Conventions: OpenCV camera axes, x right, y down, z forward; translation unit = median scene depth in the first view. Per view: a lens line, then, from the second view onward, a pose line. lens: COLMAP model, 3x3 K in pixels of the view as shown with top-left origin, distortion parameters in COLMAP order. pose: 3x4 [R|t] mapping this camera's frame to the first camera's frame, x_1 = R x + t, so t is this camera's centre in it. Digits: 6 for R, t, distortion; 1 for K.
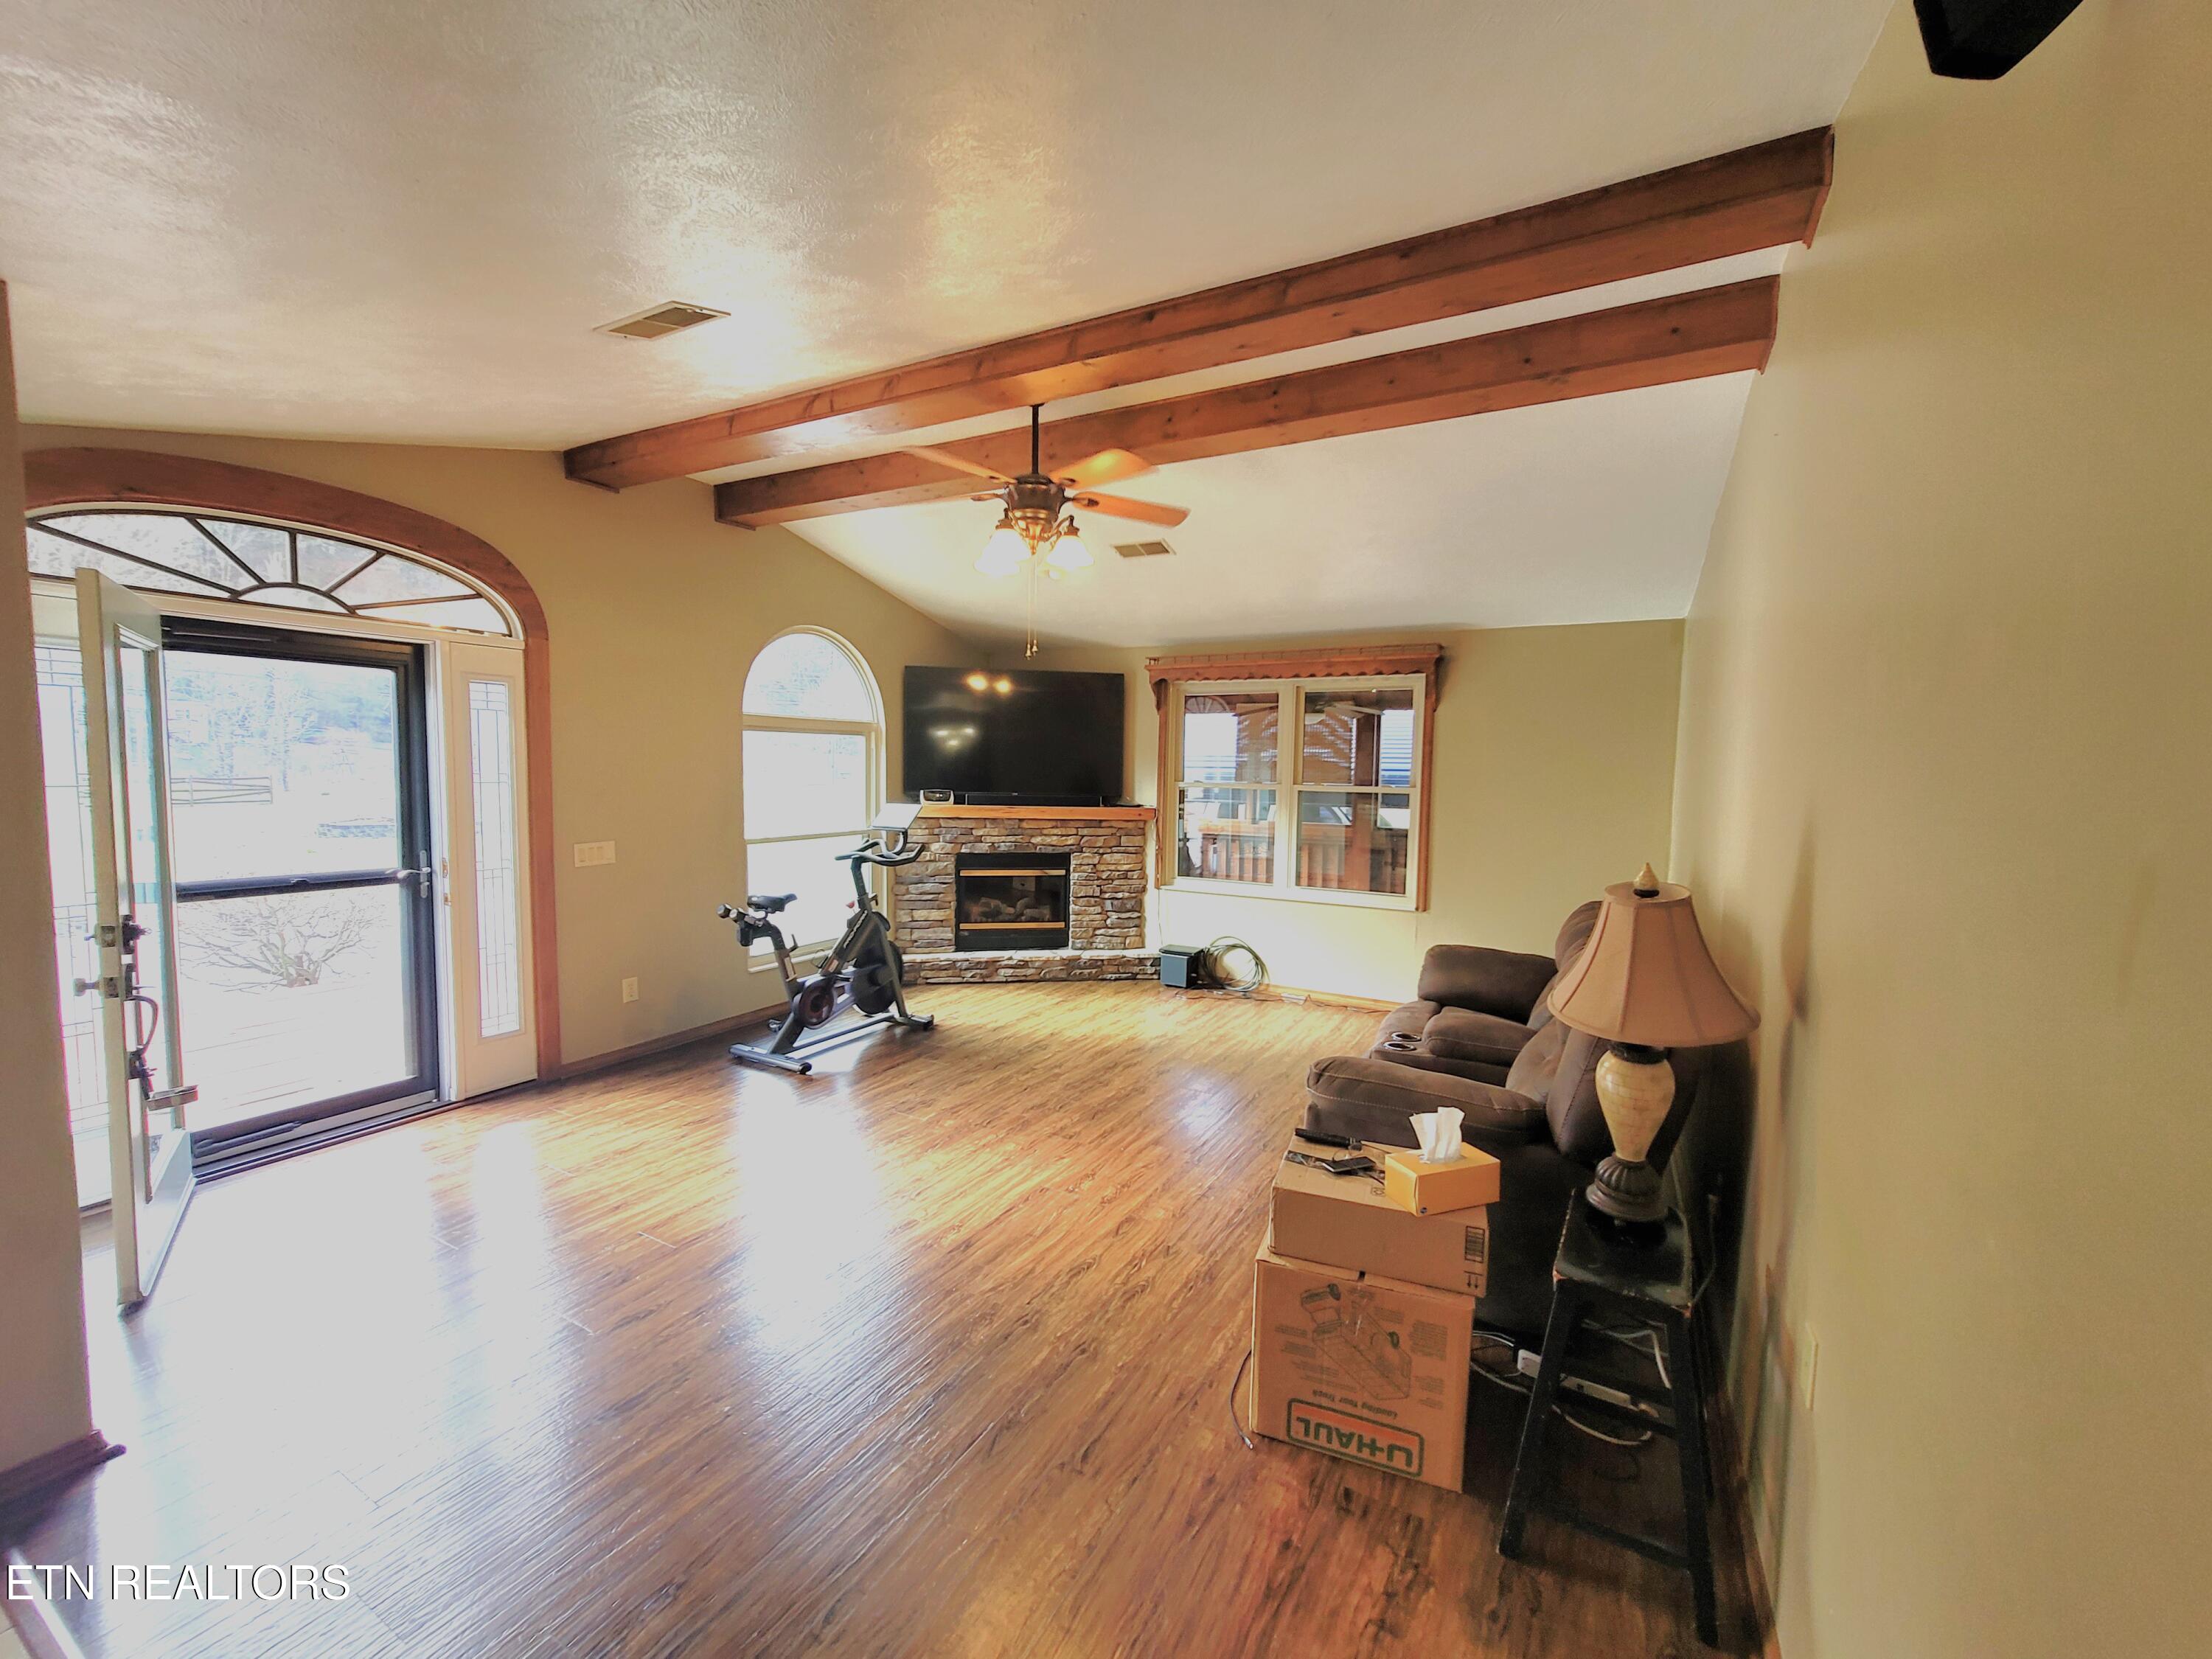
lens RADIAL K [[912.3, 0, 1106.8], [0, 912.3, 825.0], [0, 0, 1]] dist [0.000848, -0.000433]
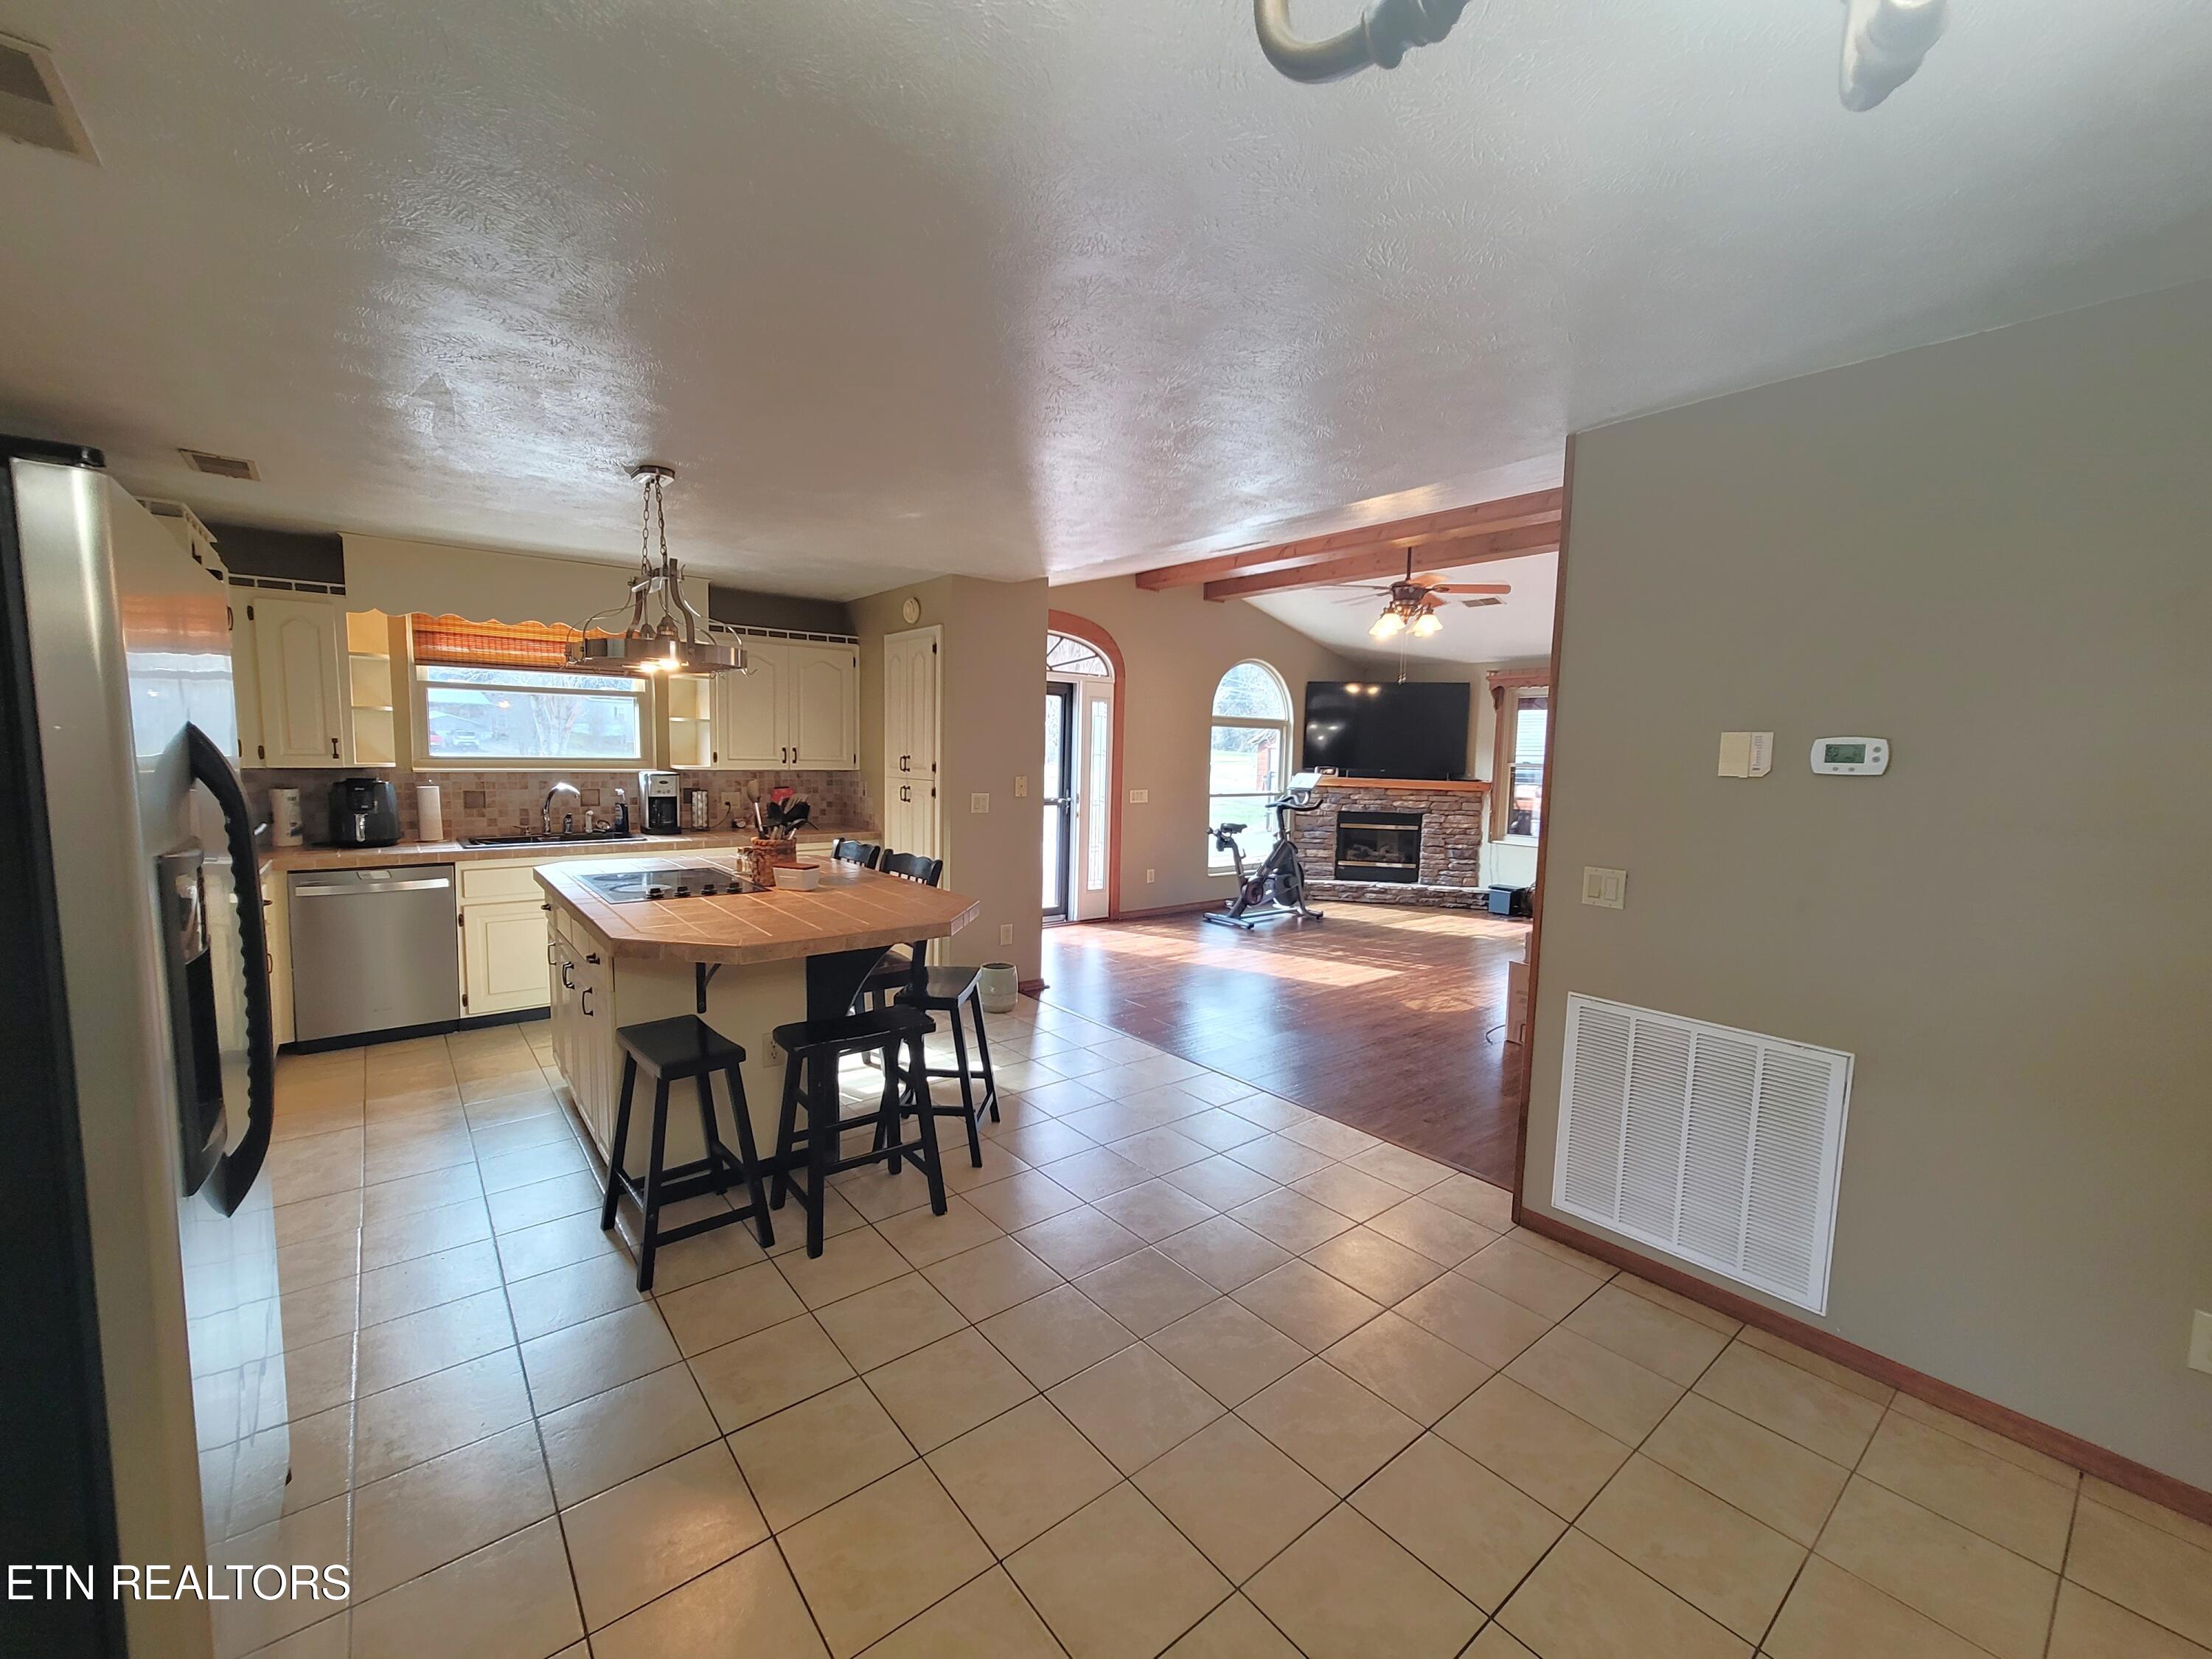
lens RADIAL K [[912.3, 0, 1103.5], [0, 912.3, 841.9], [0, 0, 1]] dist [0.000848, -0.000433]
pose [[0.927680, 0.039823, -0.371247, 0.029032], [-0.031887, 0.999113, 0.027494, 0.055170], [0.372012, -0.013668, 0.928127, -0.505863]]
